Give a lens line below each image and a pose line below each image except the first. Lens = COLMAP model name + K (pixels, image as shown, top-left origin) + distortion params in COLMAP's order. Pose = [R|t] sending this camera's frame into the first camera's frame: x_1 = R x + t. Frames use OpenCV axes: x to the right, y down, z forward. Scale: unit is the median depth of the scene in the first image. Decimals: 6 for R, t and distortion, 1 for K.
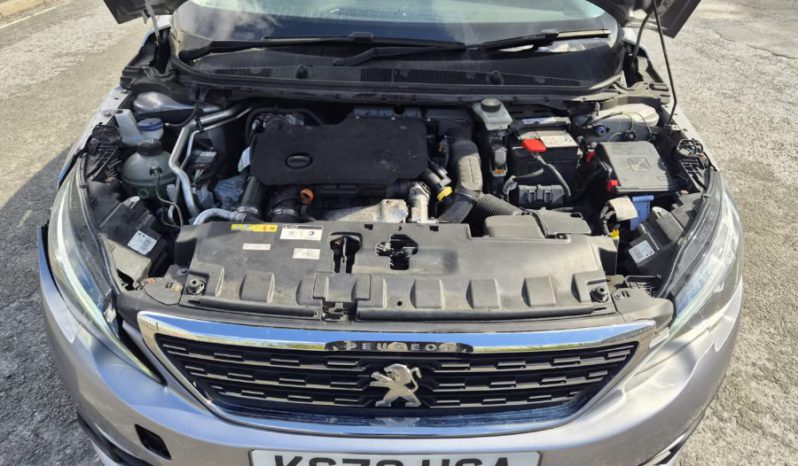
lens RADIAL K [[545.4, 0, 396.8], [0, 545.4, 233.3], [0, 0, 1]] dist [0.025722, -0.024954]
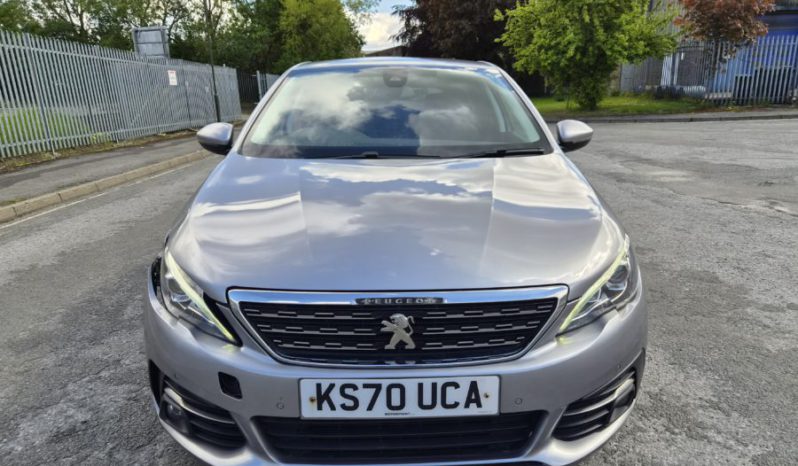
lens RADIAL K [[545.4, 0, 401.6], [0, 545.4, 233.3], [0, 0, 1]] dist [0.025722, -0.024954]
pose [[0.999359, -0.035796, 0.000875, 0.009957], [0.034115, 0.944433, -0.326929, 0.306499], [0.010877, 0.326749, 0.945049, -0.297464]]
